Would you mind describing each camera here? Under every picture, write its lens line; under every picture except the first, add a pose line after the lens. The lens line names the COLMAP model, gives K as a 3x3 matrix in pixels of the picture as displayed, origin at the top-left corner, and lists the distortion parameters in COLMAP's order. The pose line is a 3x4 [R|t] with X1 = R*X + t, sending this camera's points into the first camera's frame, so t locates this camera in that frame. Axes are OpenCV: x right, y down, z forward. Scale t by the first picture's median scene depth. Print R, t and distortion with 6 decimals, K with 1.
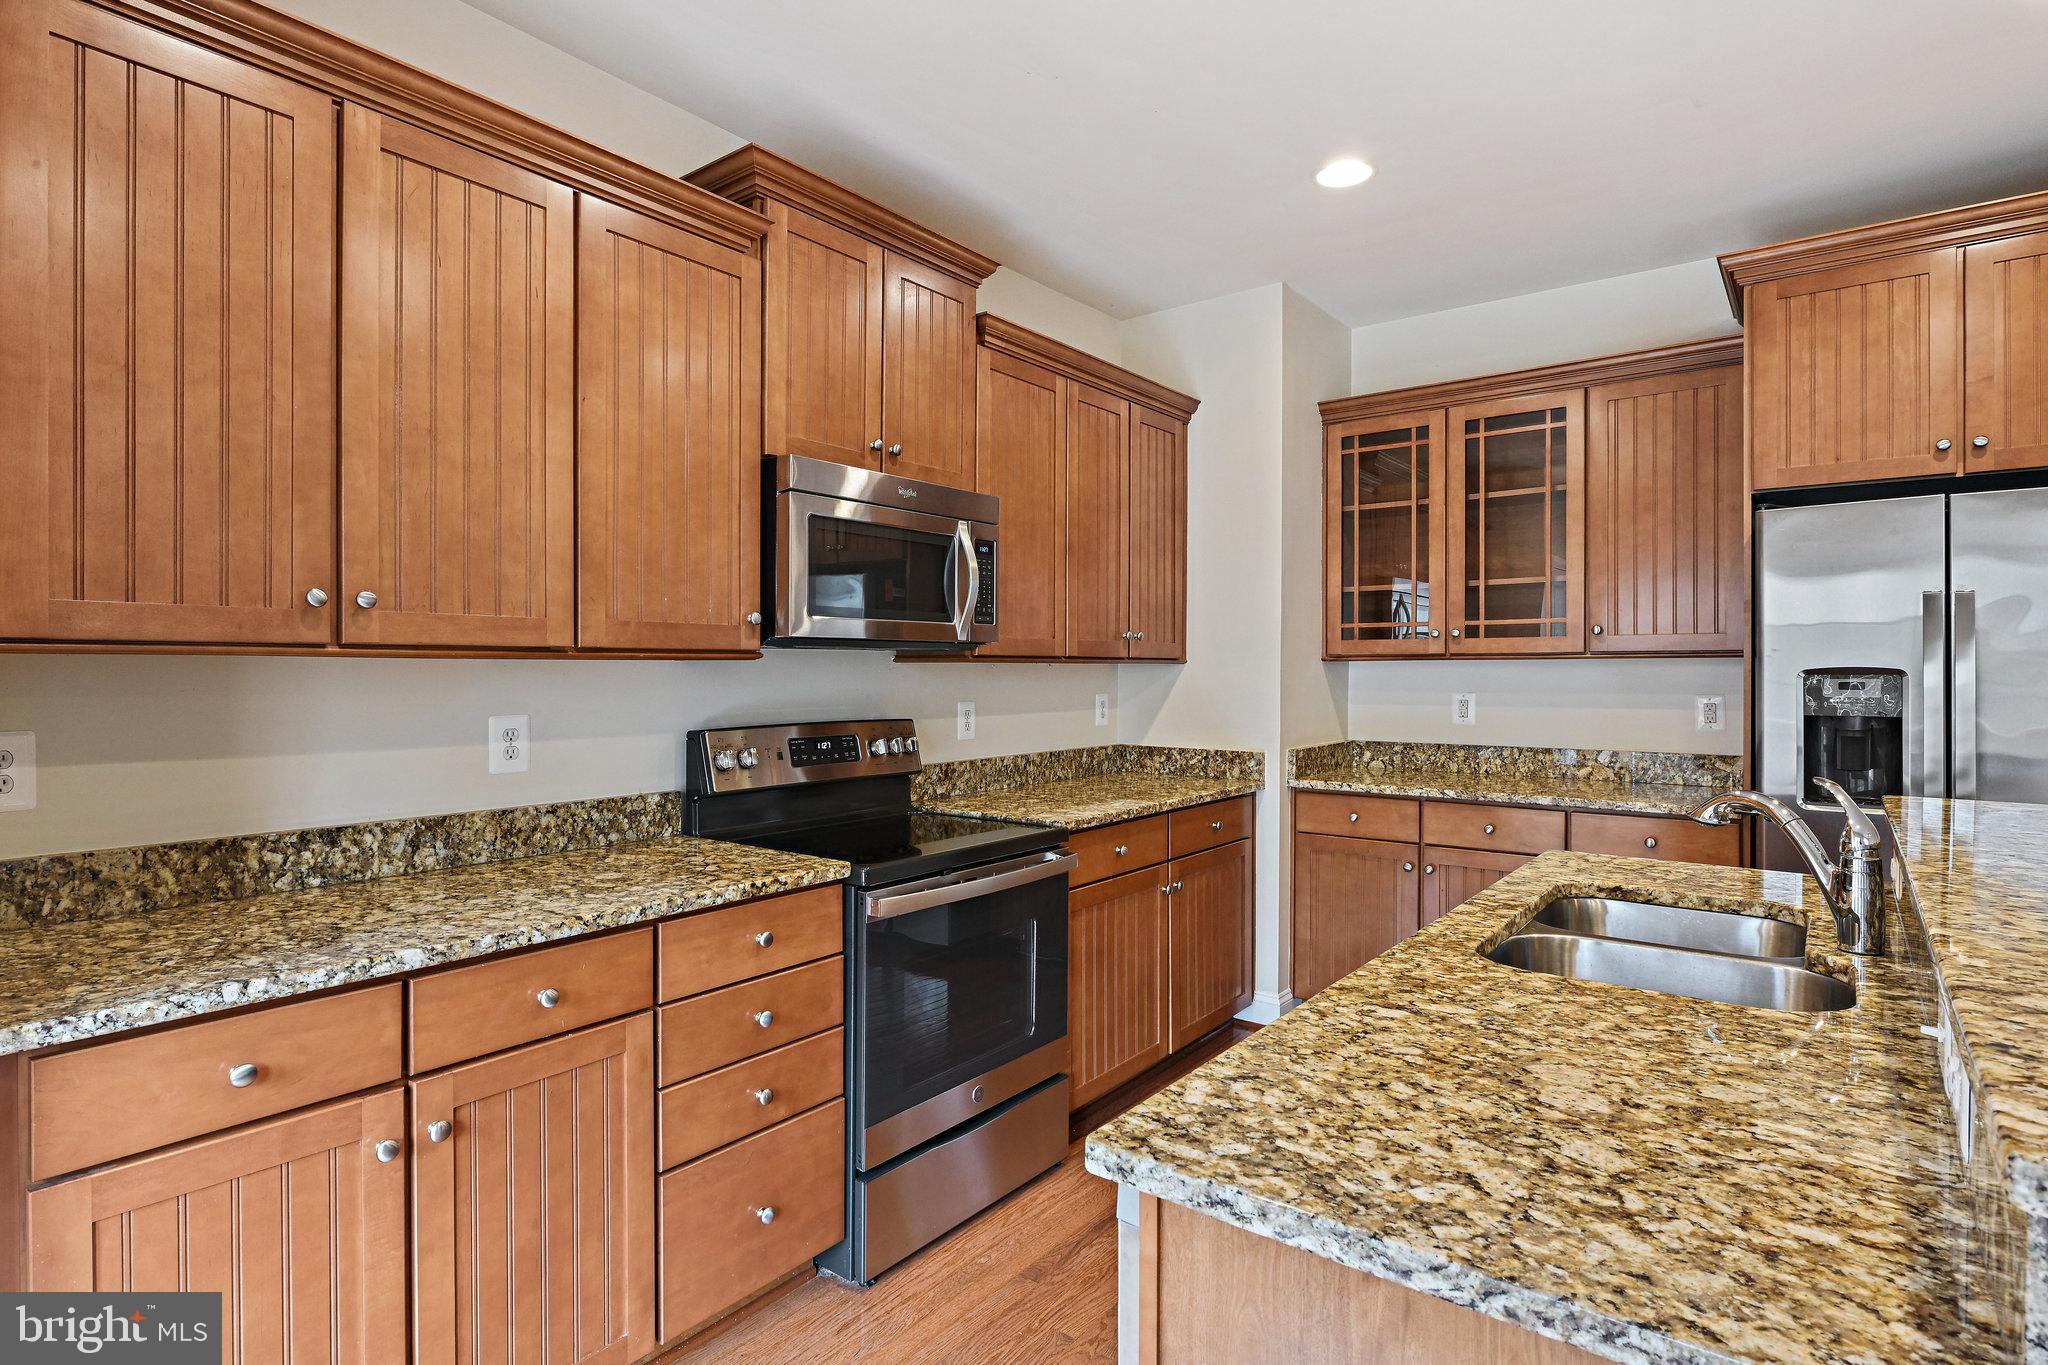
lens RADIAL K [[1040.8, 0, 1026.9], [0, 1040.8, 673.8], [0, 0, 1]] dist [-0.006870, -0.000669]
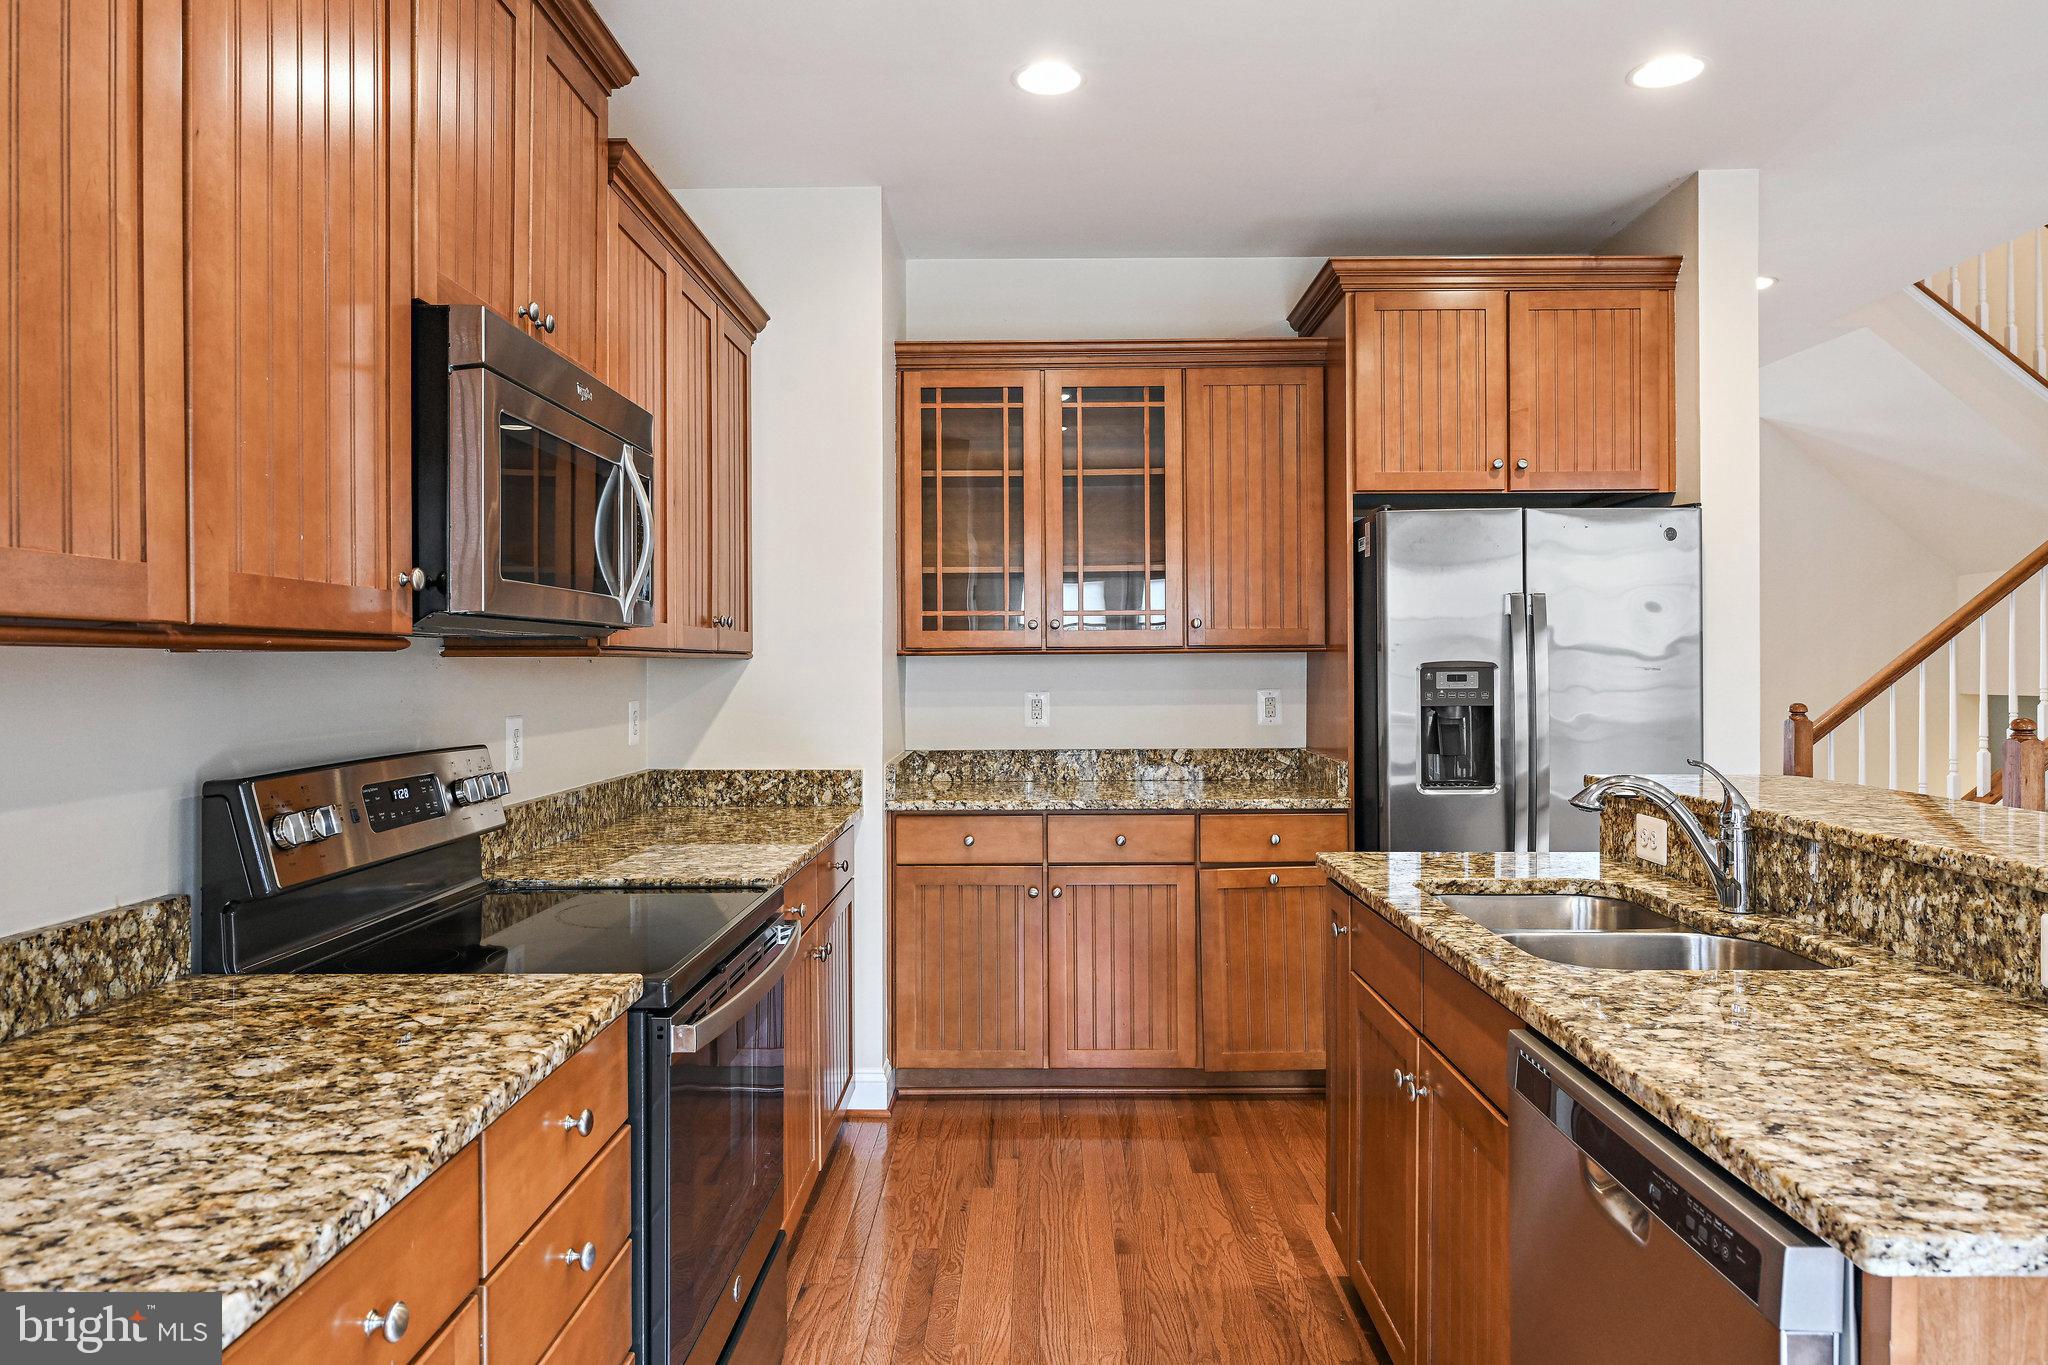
lens RADIAL K [[1268.0, 0, 1017.5], [0, 1268.0, 670.1], [0, 0, 1]] dist [-0.003577, -0.001534]
pose [[0.801903, -0.005963, 0.597424, -0.378645], [0.007543, 0.999972, -0.000144, 0.000081], [-0.597406, 0.004622, 0.801925, 0.214664]]
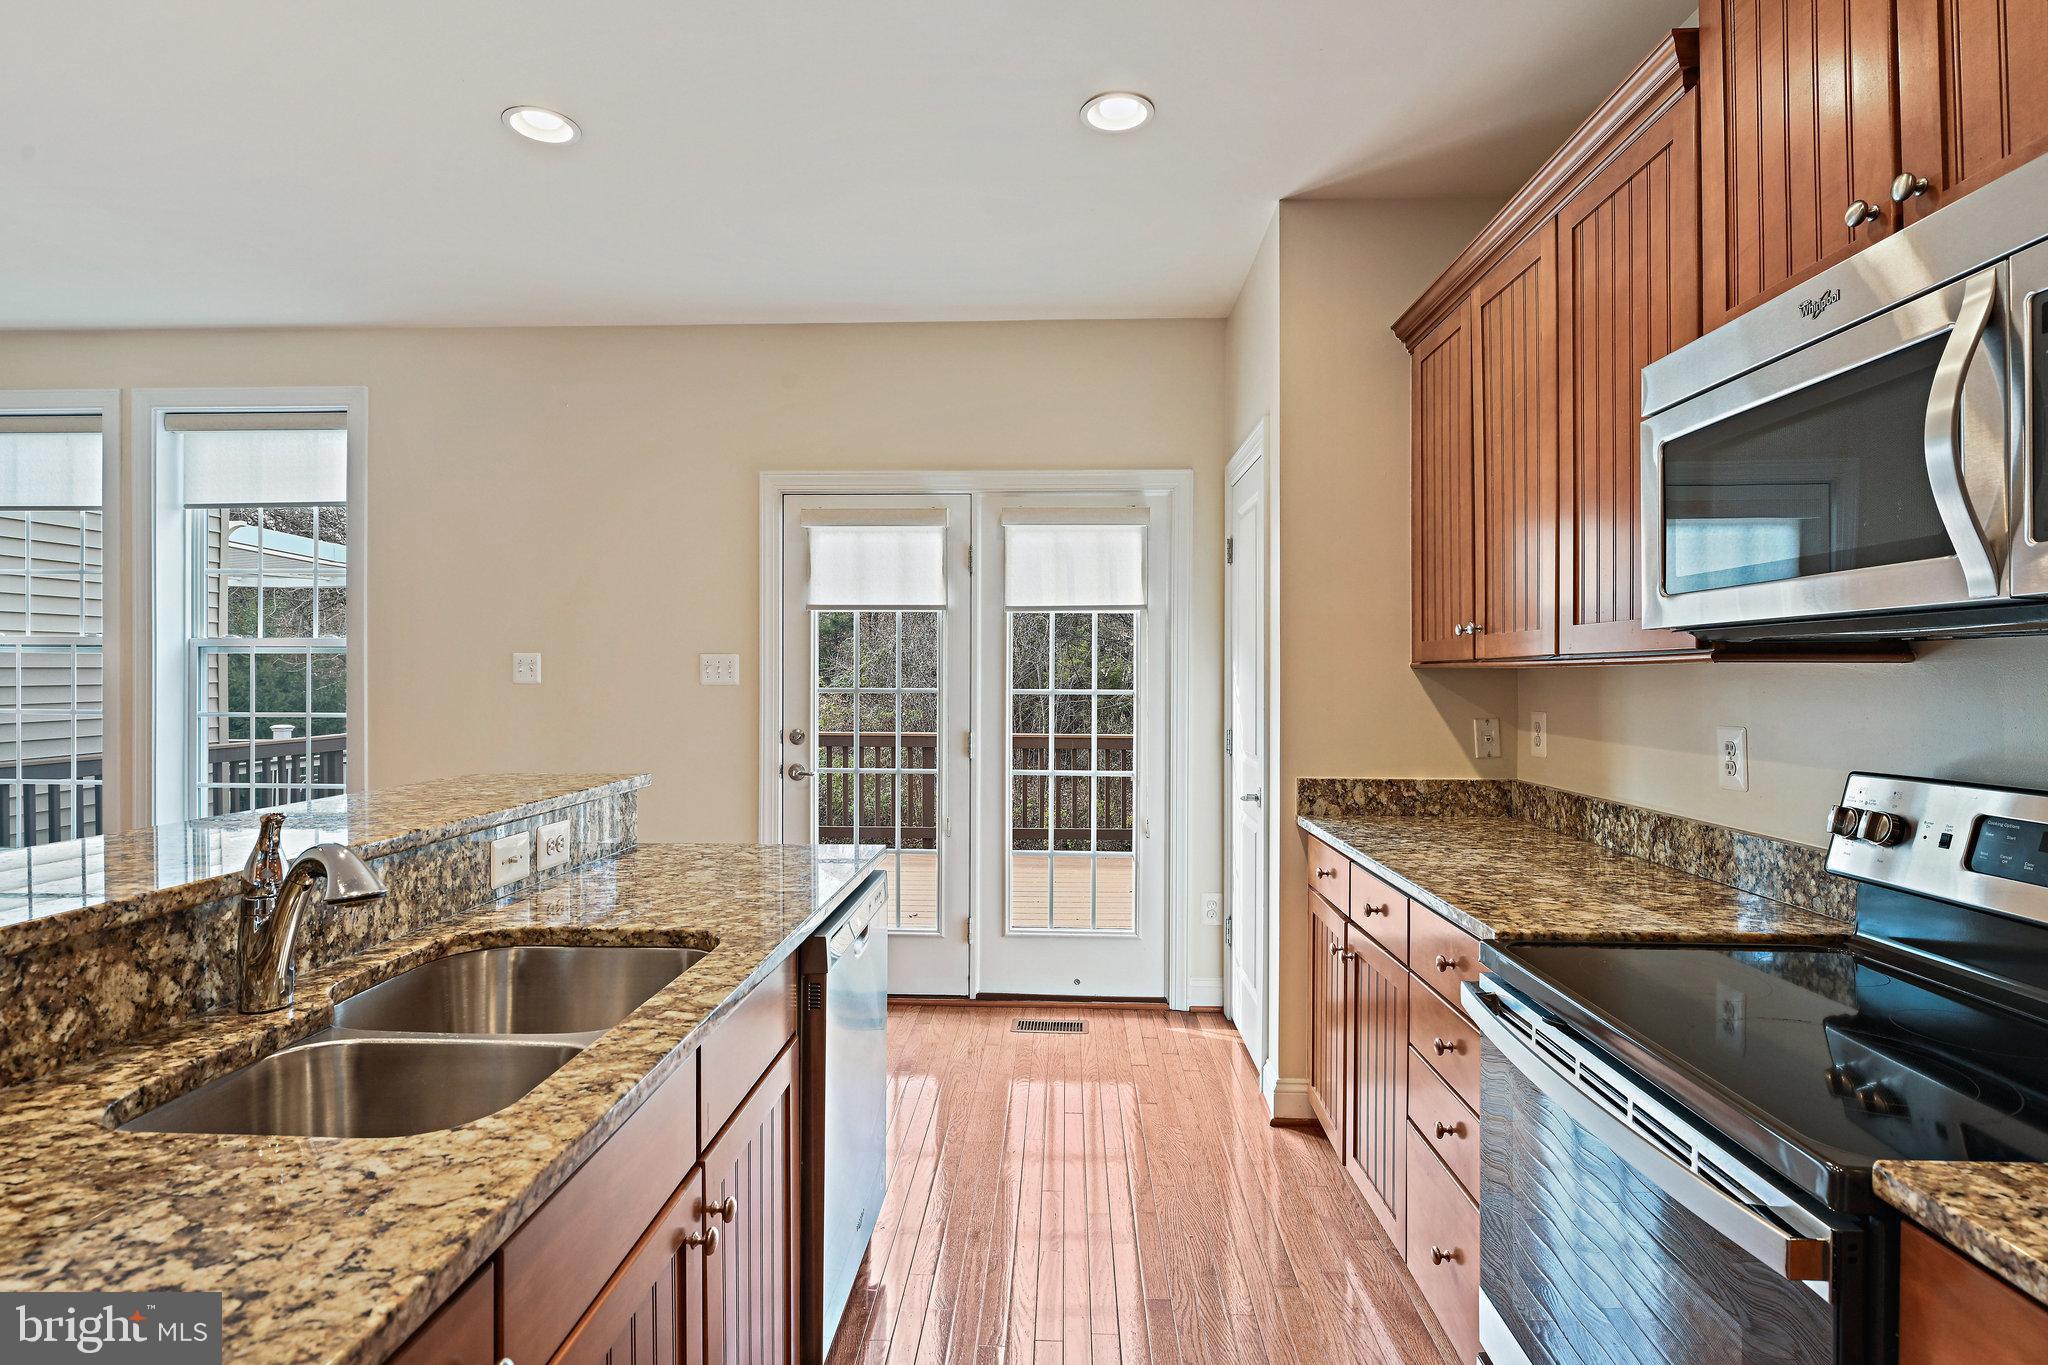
lens RADIAL K [[1005.8, 0, 1018.6], [0, 1005.8, 665.7], [0, 0, 1]] dist [-0.000974, -0.000052]
pose [[-0.815692, -0.007168, -0.578442, 0.460629], [-0.004729, 0.999972, -0.005724, -0.004860], [0.578467, -0.001934, -0.815704, 1.192541]]
